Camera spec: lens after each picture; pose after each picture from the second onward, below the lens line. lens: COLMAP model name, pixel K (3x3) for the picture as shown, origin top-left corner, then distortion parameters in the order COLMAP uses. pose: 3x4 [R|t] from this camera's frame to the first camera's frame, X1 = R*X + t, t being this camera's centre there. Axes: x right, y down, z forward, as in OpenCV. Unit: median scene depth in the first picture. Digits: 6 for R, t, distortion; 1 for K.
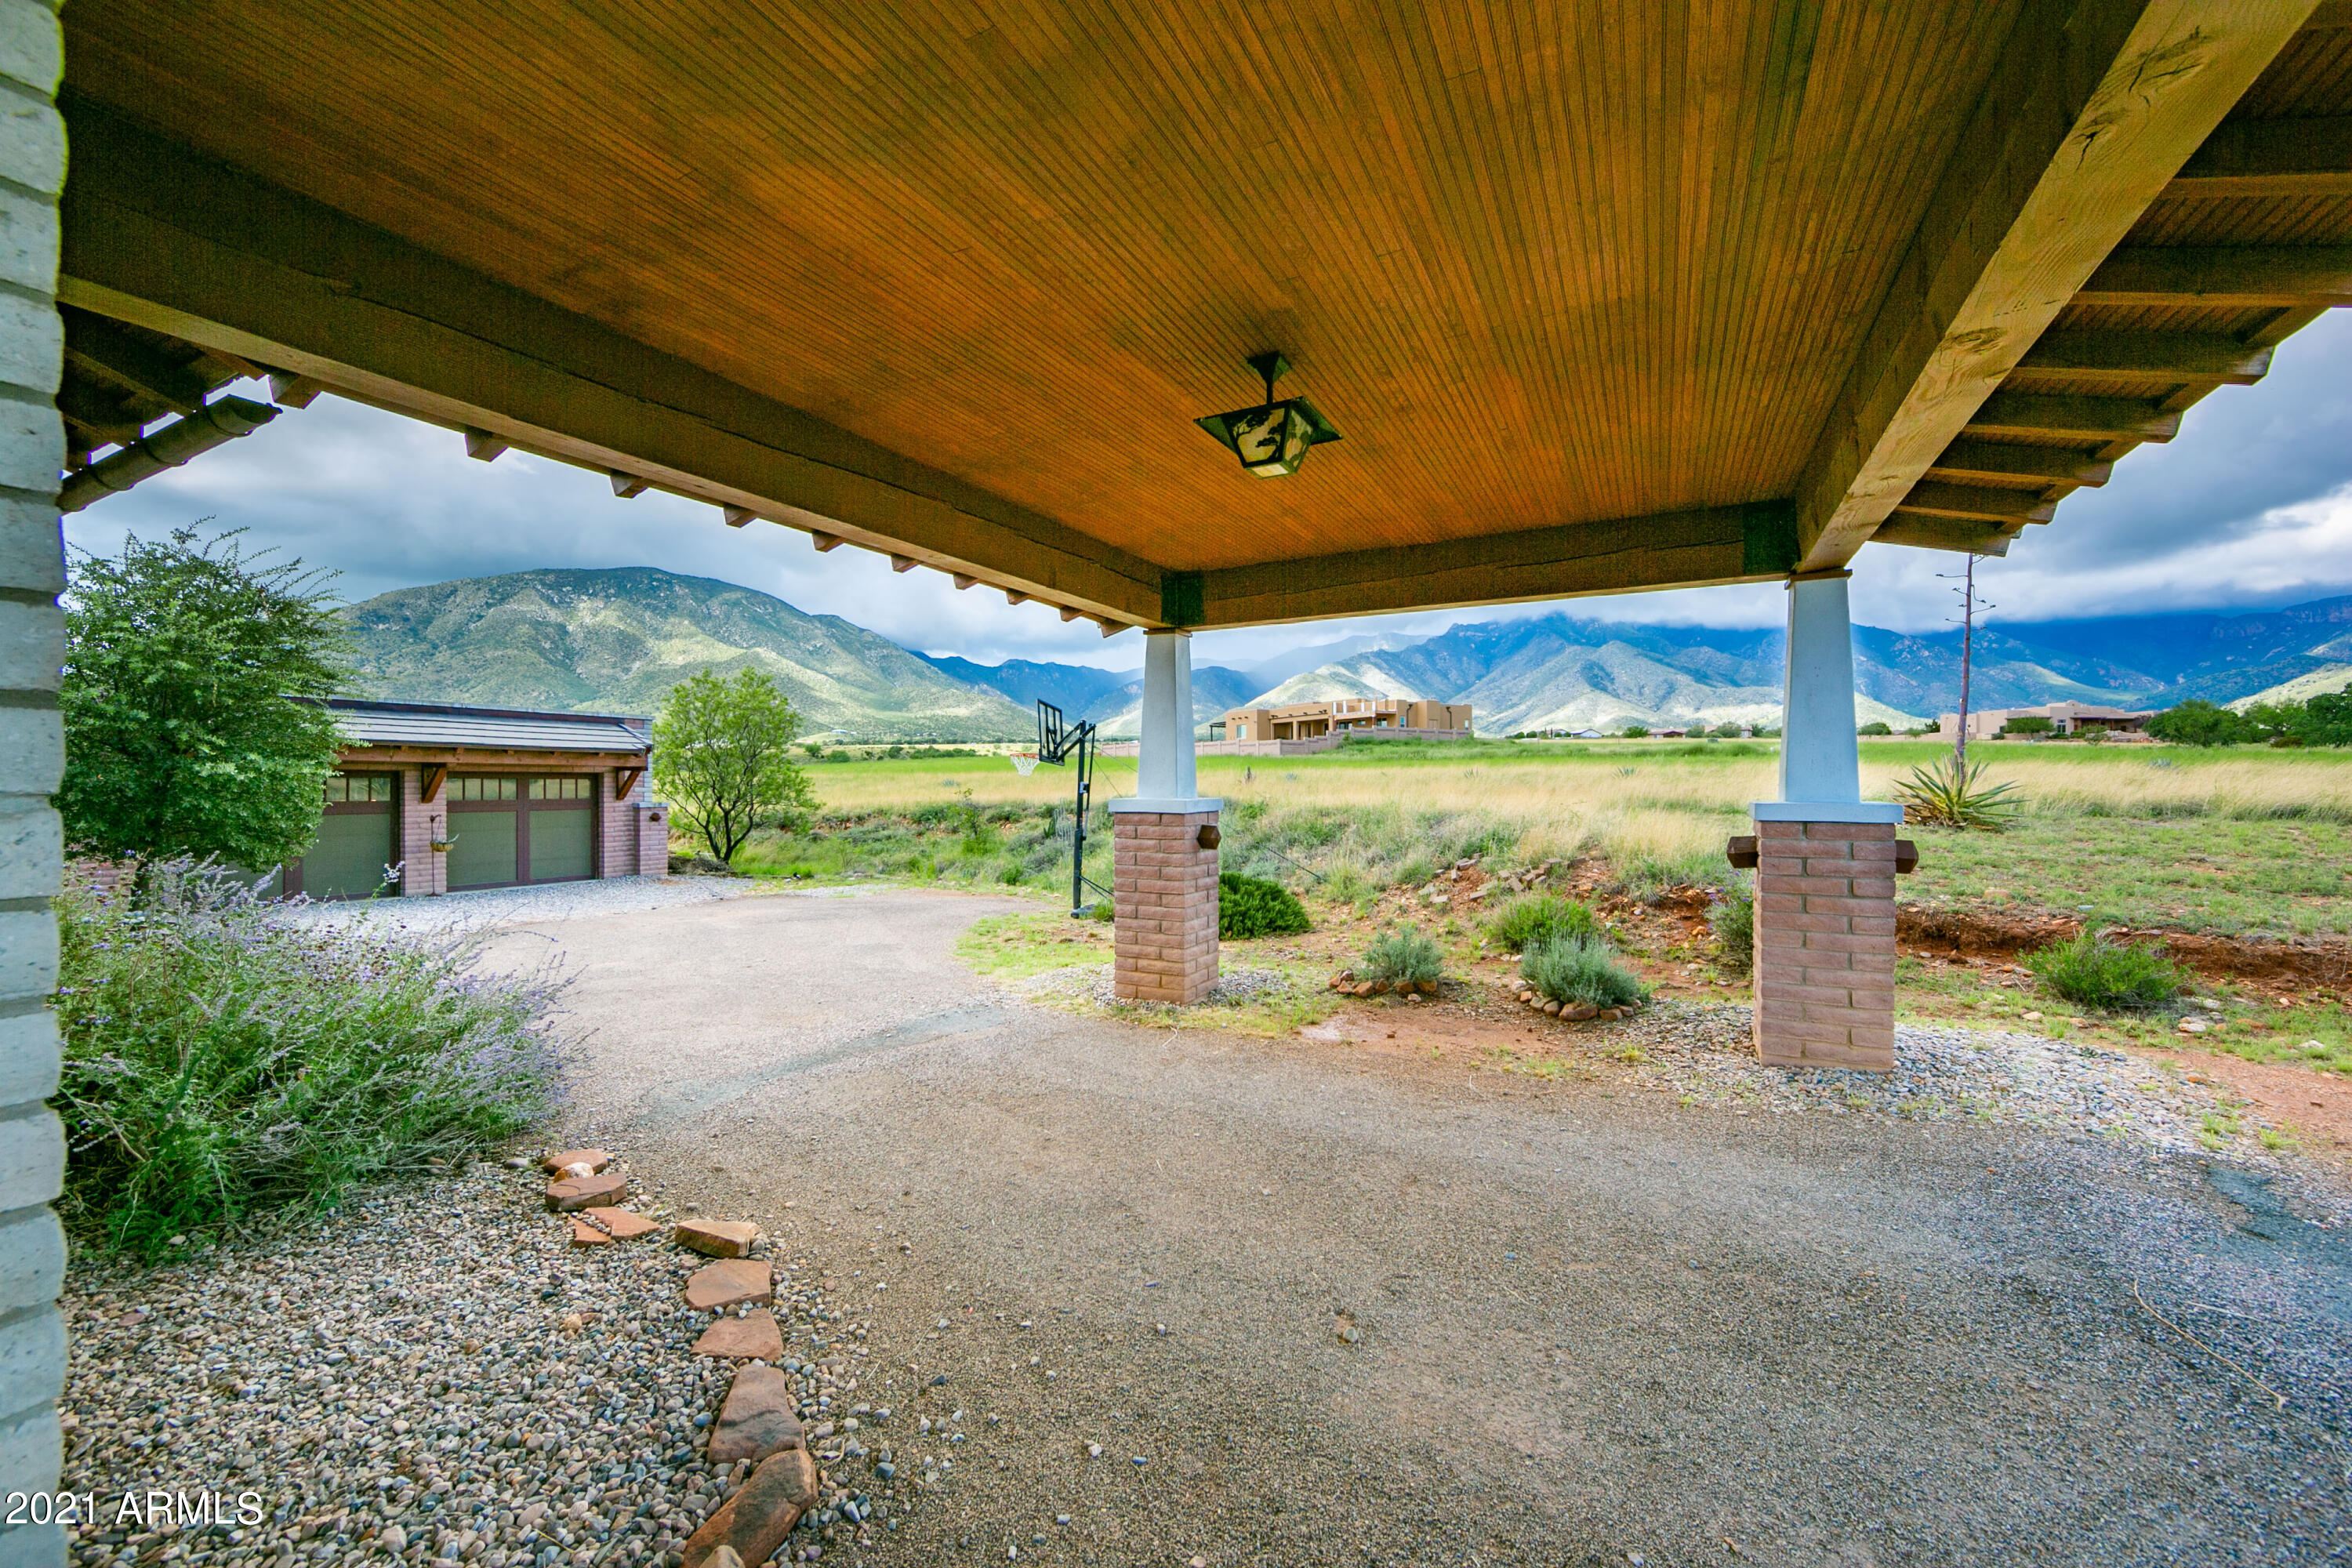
lens RADIAL K [[932.0, 0, 1169.2], [0, 932.0, 792.0], [0, 0, 1]] dist [-0.004772, 0.000175]
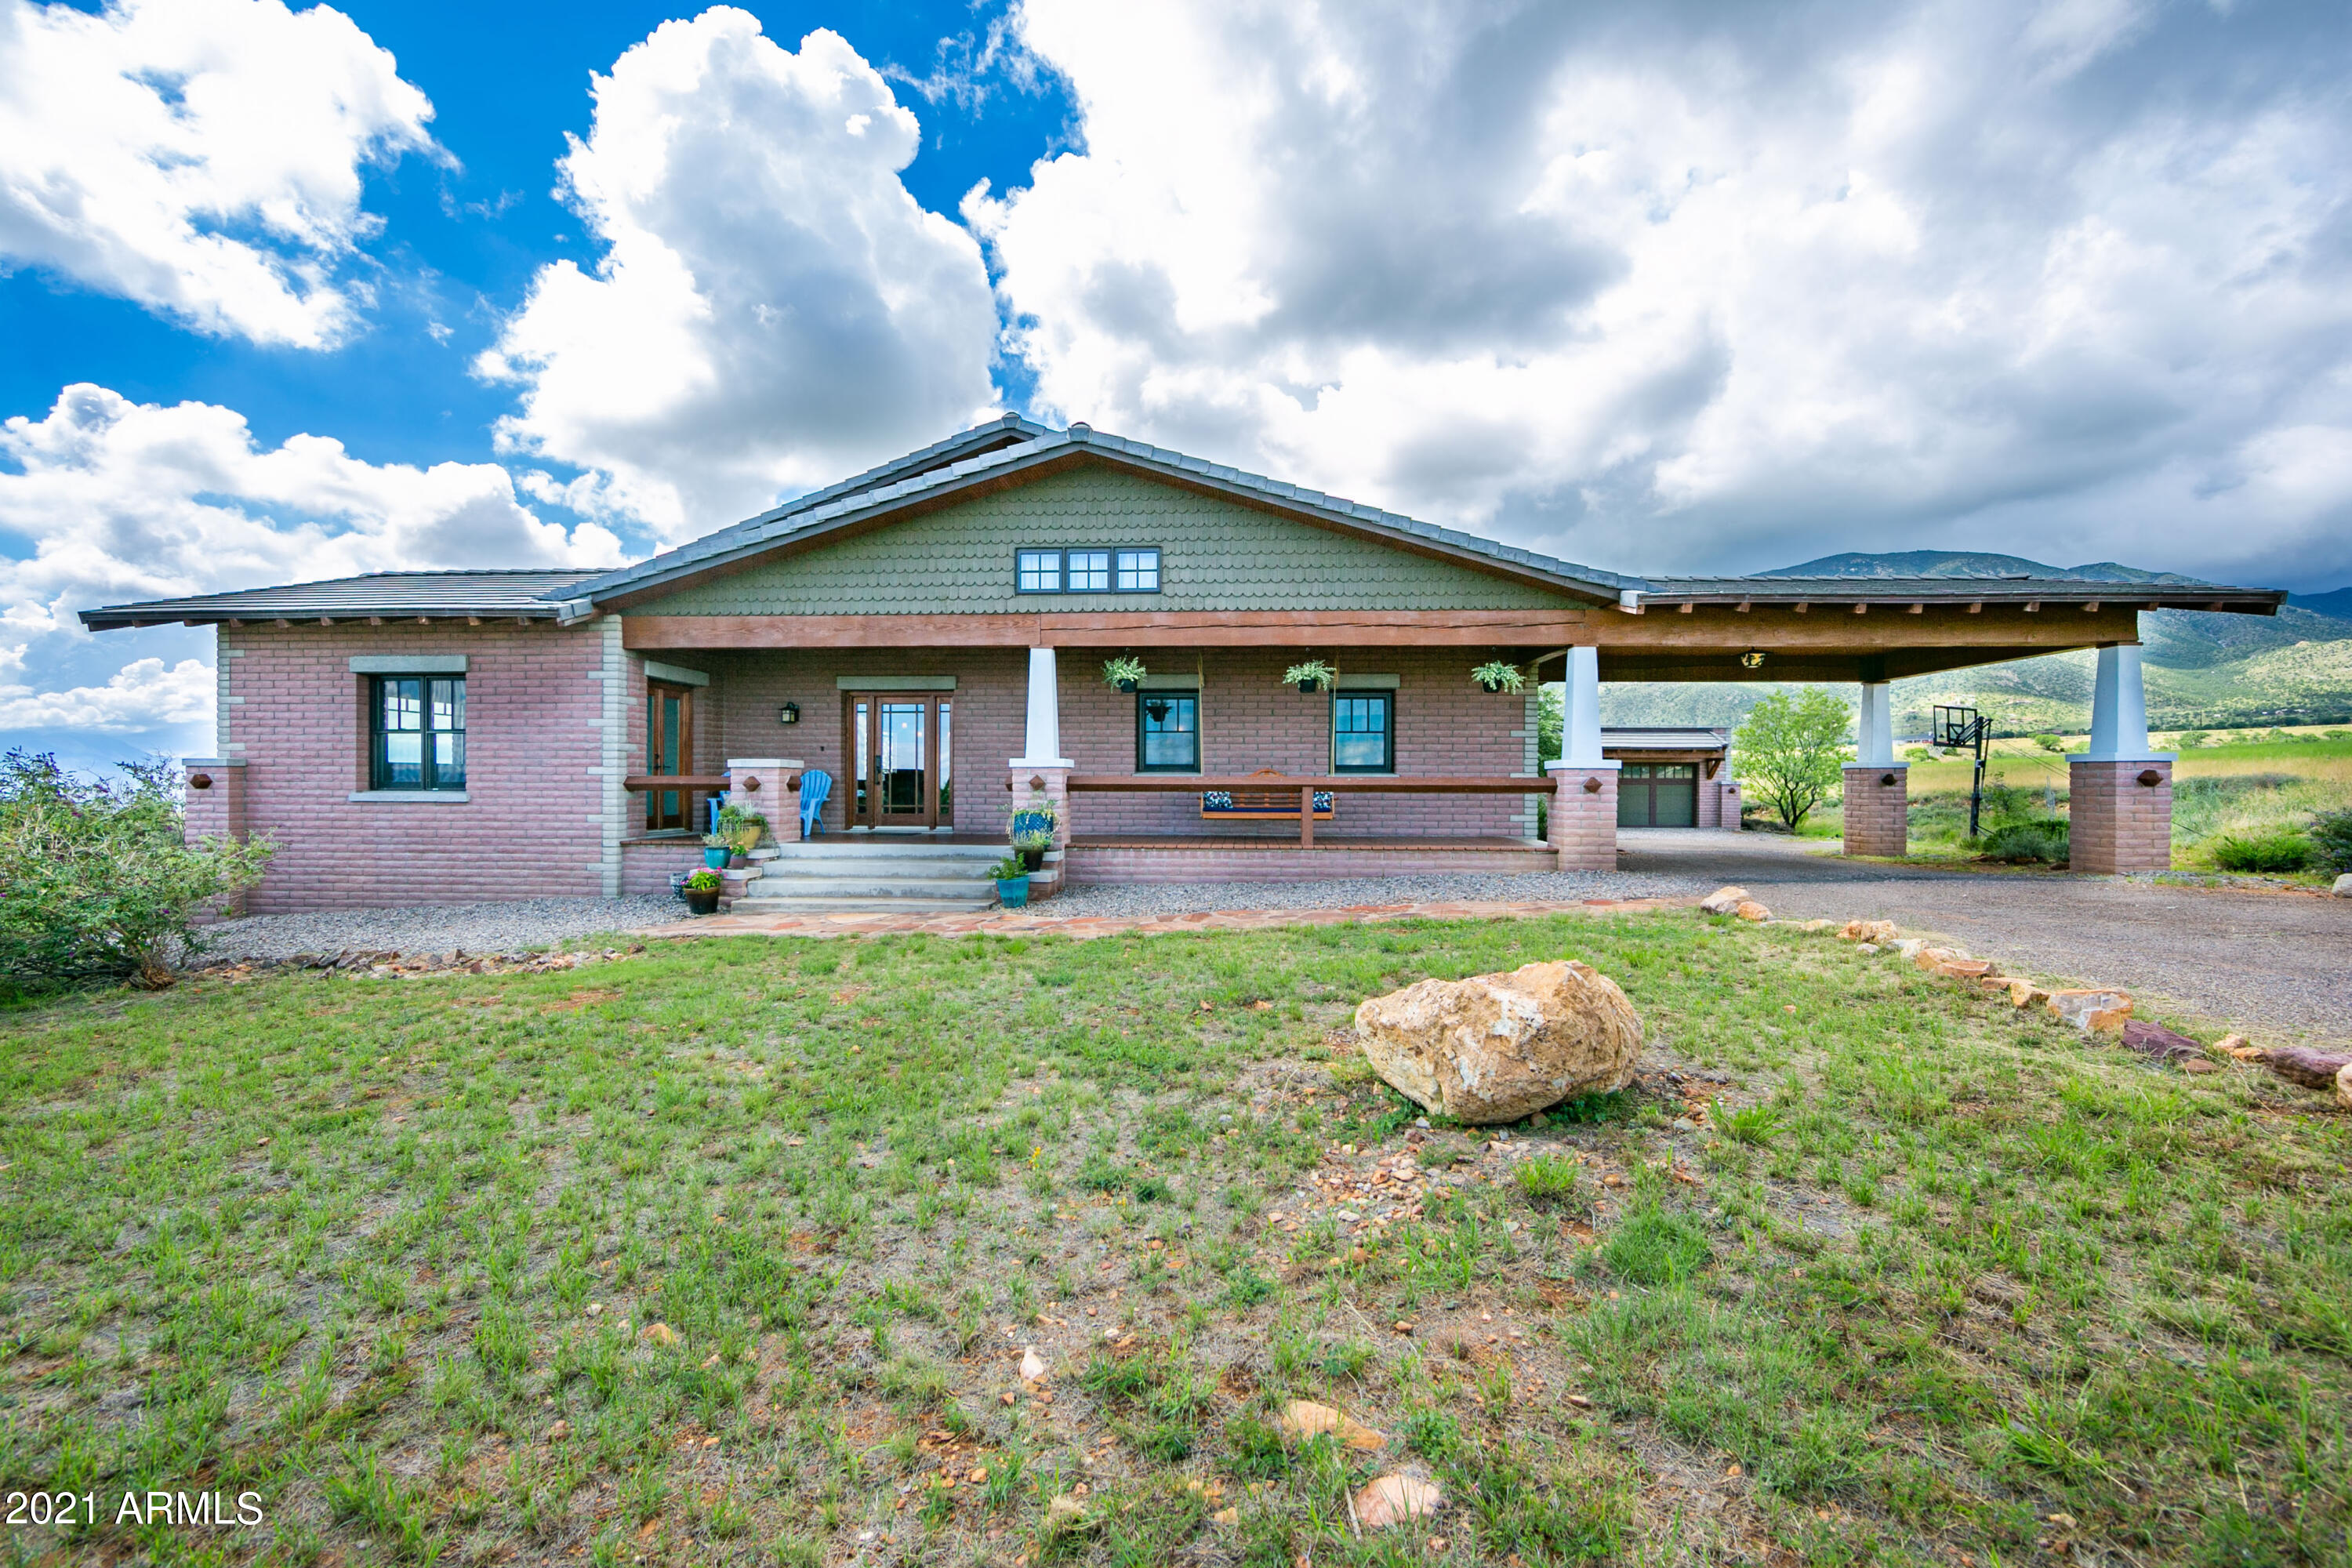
lens RADIAL K [[919.8, 0, 1176.0], [0, 919.8, 784.0], [0, 0, 1]] dist [-0.005942, -0.000042]
pose [[0.422153, 0.004924, -0.906511, 0.447683], [-0.012552, 0.999921, -0.000414, 0.028951], [0.906438, 0.011553, 0.422182, -0.484138]]
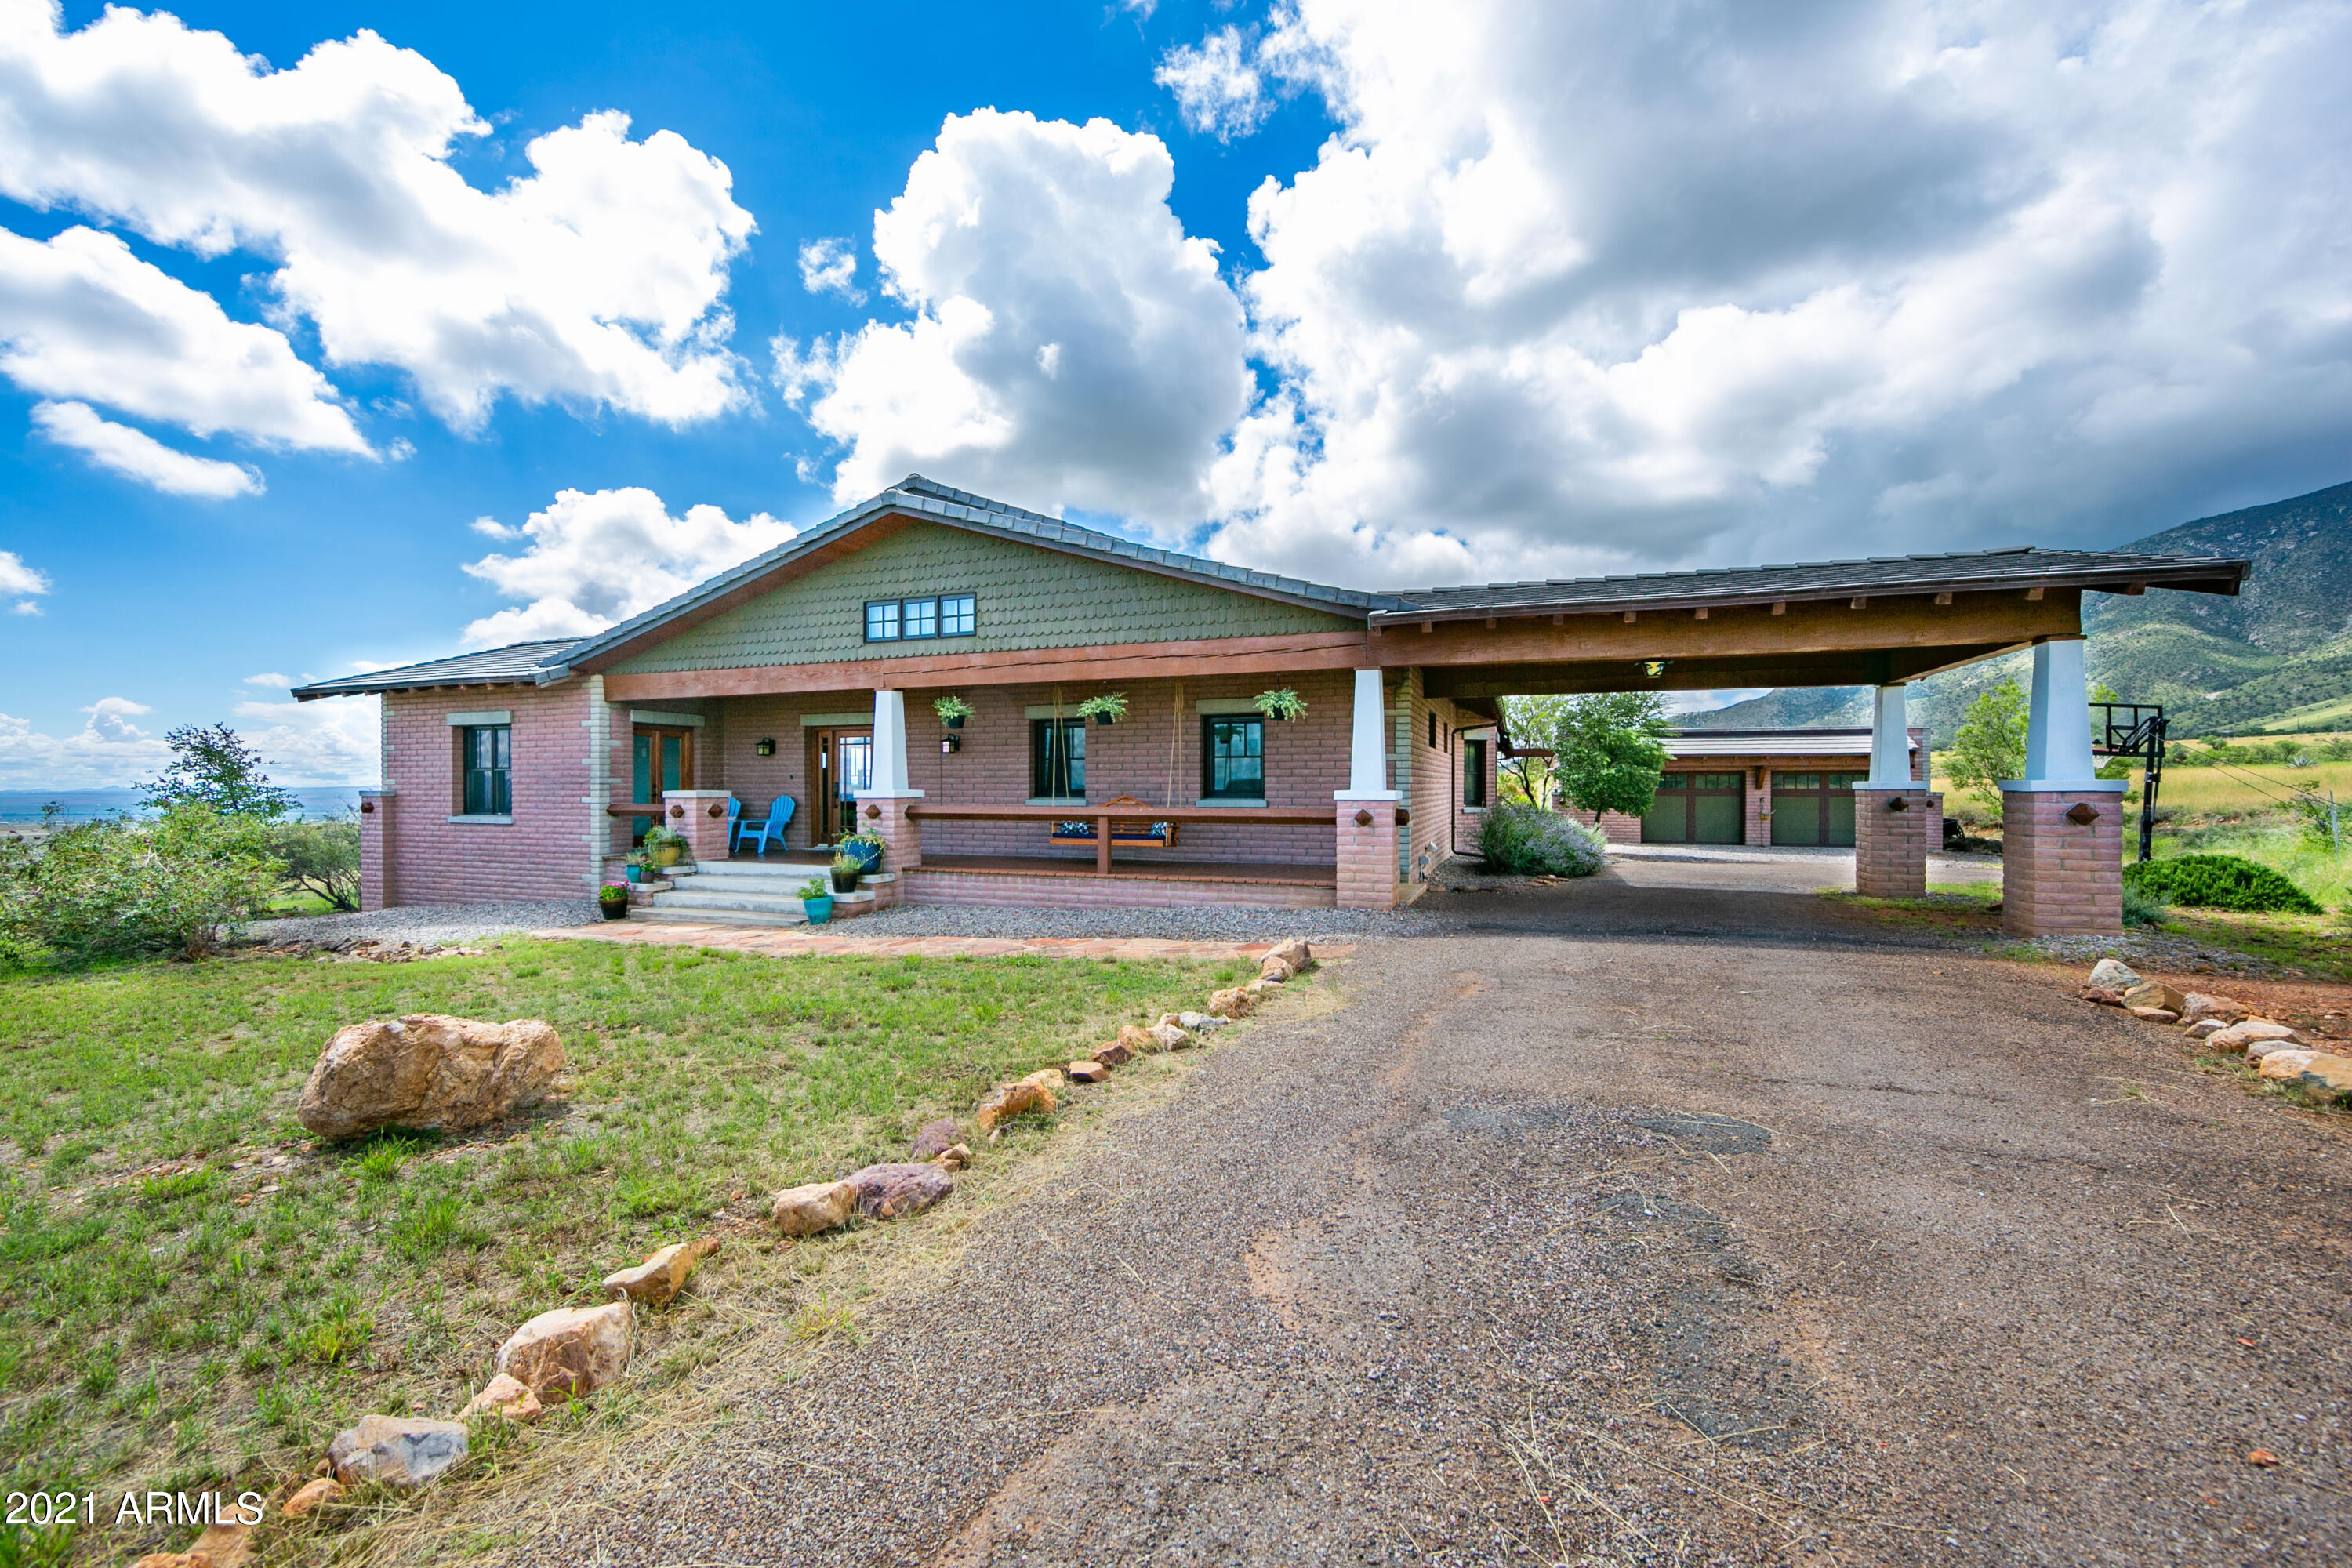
lens RADIAL K [[932.0, 0, 1169.2], [0, 932.0, 792.0], [0, 0, 1]] dist [-0.004772, 0.000175]
pose [[0.130319, 0.009902, -0.991423, 0.564675], [-0.007451, 0.999932, 0.009008, 0.007096], [0.991444, 0.006214, 0.130384, -0.192634]]
